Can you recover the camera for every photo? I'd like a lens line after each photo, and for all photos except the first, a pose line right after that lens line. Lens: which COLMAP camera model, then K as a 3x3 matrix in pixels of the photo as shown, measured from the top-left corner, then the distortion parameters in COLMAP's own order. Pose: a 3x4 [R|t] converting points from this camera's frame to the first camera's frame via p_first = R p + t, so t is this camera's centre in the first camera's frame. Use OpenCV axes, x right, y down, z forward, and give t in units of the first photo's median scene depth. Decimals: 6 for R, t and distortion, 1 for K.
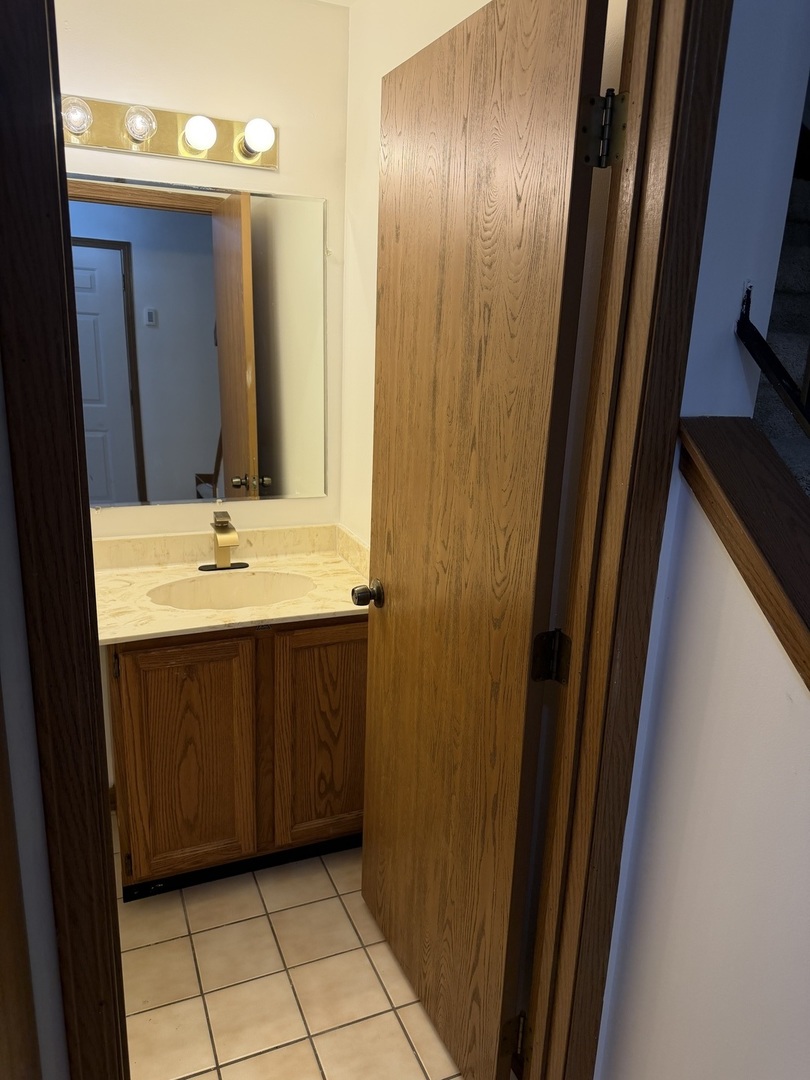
lens RADIAL K [[756.9, 0, 397.8], [0, 756.9, 536.1], [0, 0, 1]] dist [0.035728, -0.004043]
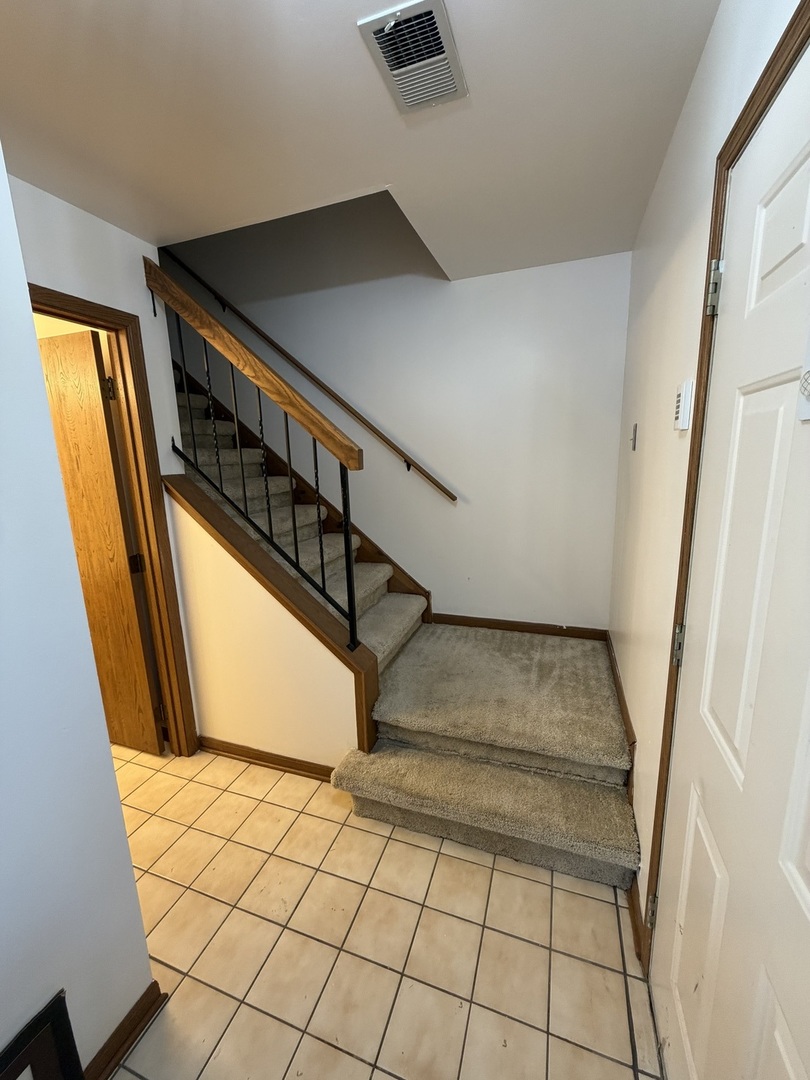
lens RADIAL K [[433.9, 0, 399.3], [0, 433.9, 546.6], [0, 0, 1]] dist [-0.001490, -0.000213]
pose [[0.675099, -0.201620, 0.709641, -0.274850], [0.244256, 0.968762, 0.042873, 0.265429], [-0.696117, 0.144391, 0.703258, -0.834799]]
